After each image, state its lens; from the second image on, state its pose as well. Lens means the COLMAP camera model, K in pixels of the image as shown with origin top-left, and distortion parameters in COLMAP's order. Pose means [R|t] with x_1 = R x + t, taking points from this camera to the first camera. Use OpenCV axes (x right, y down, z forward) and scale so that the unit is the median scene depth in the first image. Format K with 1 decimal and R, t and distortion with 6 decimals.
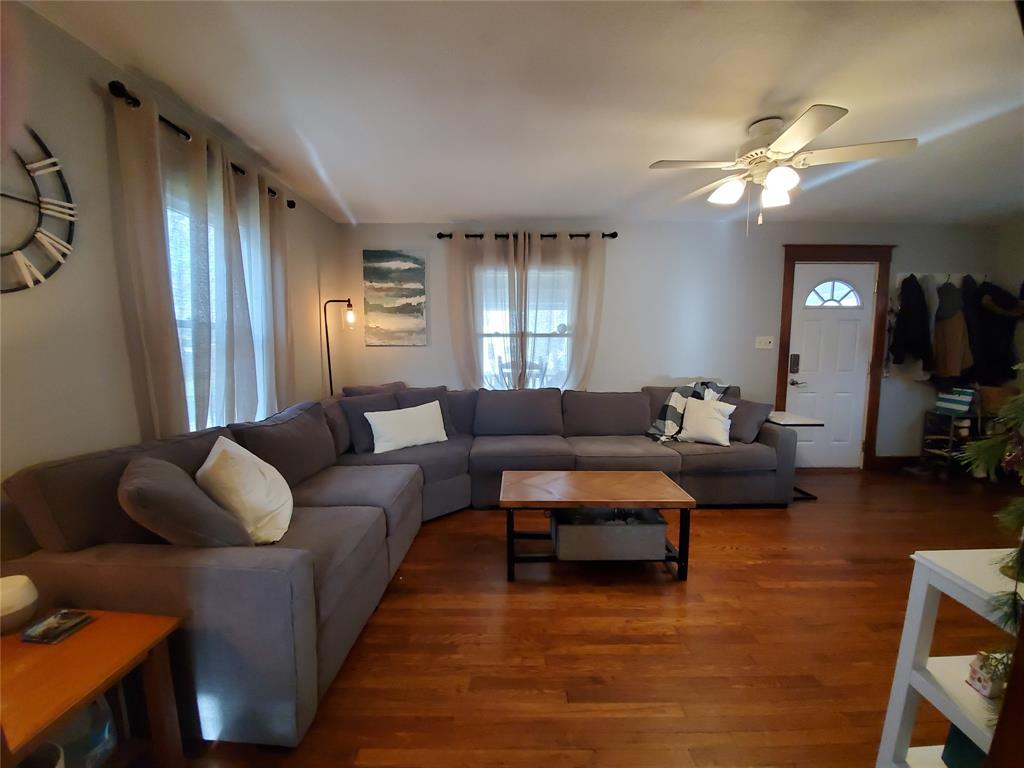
lens RADIAL K [[406.8, 0, 518.5], [0, 406.8, 388.1], [0, 0, 1]] dist [-0.002529, -0.009602]
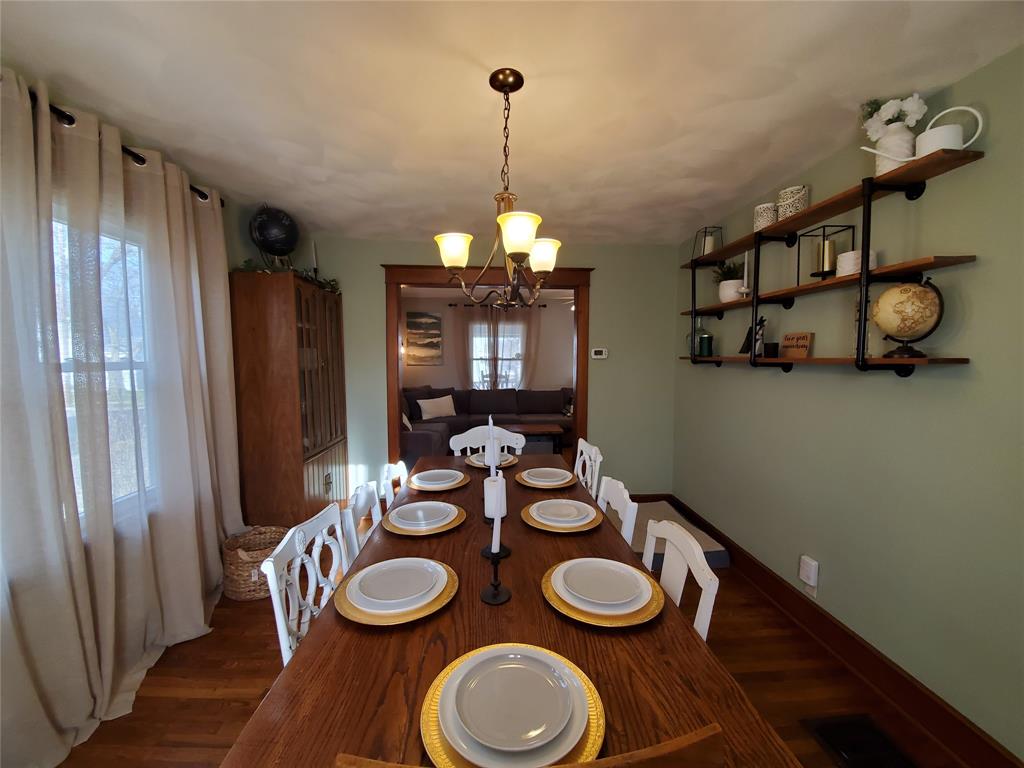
lens RADIAL K [[406.8, 0, 515.7], [0, 406.8, 385.2], [0, 0, 1]] dist [-0.002529, -0.009602]
pose [[0.997796, -0.000458, 0.066358, -0.020544], [0.002351, 0.999592, -0.028450, 0.036348], [-0.066318, 0.028543, 0.997390, -0.812797]]
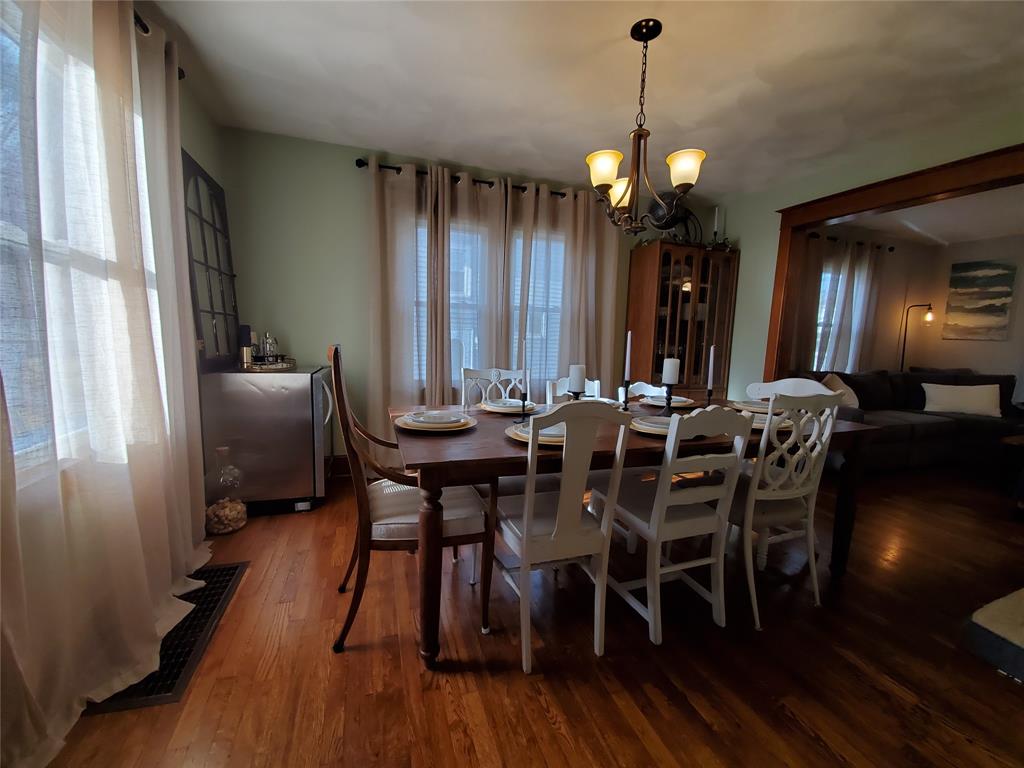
lens RADIAL K [[406.8, 0, 511.9], [0, 406.8, 389.2], [0, 0, 1]] dist [-0.002529, -0.009602]
pose [[0.317504, 0.132625, -0.938937, 0.406216], [-0.123932, 0.987482, 0.097574, 0.098458], [0.940123, 0.085384, 0.329966, -0.683494]]
